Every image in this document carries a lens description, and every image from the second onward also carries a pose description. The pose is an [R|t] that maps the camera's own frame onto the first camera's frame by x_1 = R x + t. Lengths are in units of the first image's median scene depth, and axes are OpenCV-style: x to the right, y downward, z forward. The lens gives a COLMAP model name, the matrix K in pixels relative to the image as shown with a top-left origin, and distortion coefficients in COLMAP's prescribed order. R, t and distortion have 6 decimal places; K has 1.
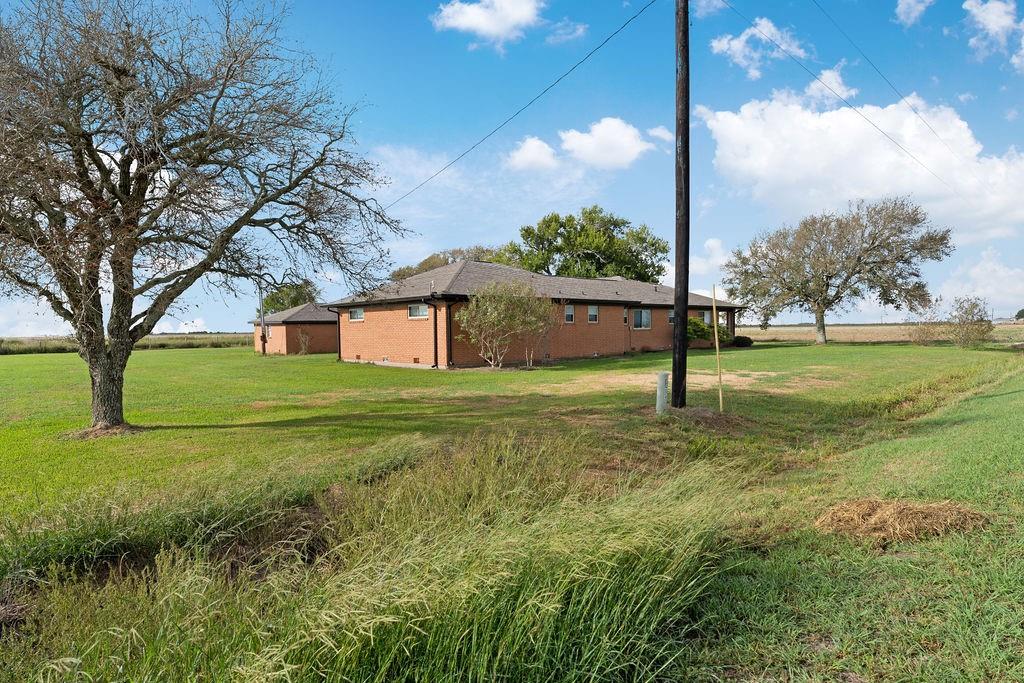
lens RADIAL K [[546.7, 0, 512.0], [0, 546.7, 341.5], [0, 0, 1]] dist [-0.001537, 0.000737]
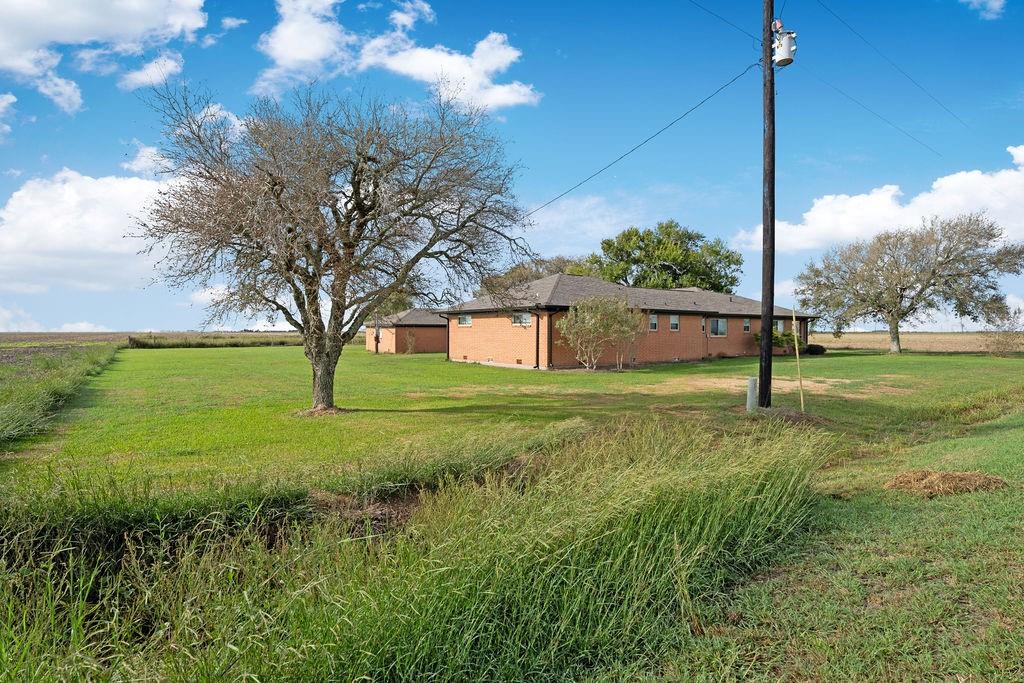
lens RADIAL K [[544.4, 0, 512.8], [0, 544.4, 321.8], [0, 0, 1]] dist [0.000743, -0.001307]
pose [[0.994752, 0.013866, -0.101371, -0.058574], [-0.017560, 0.999210, -0.035640, -0.006475], [0.100797, 0.037233, 0.994210, -0.114599]]
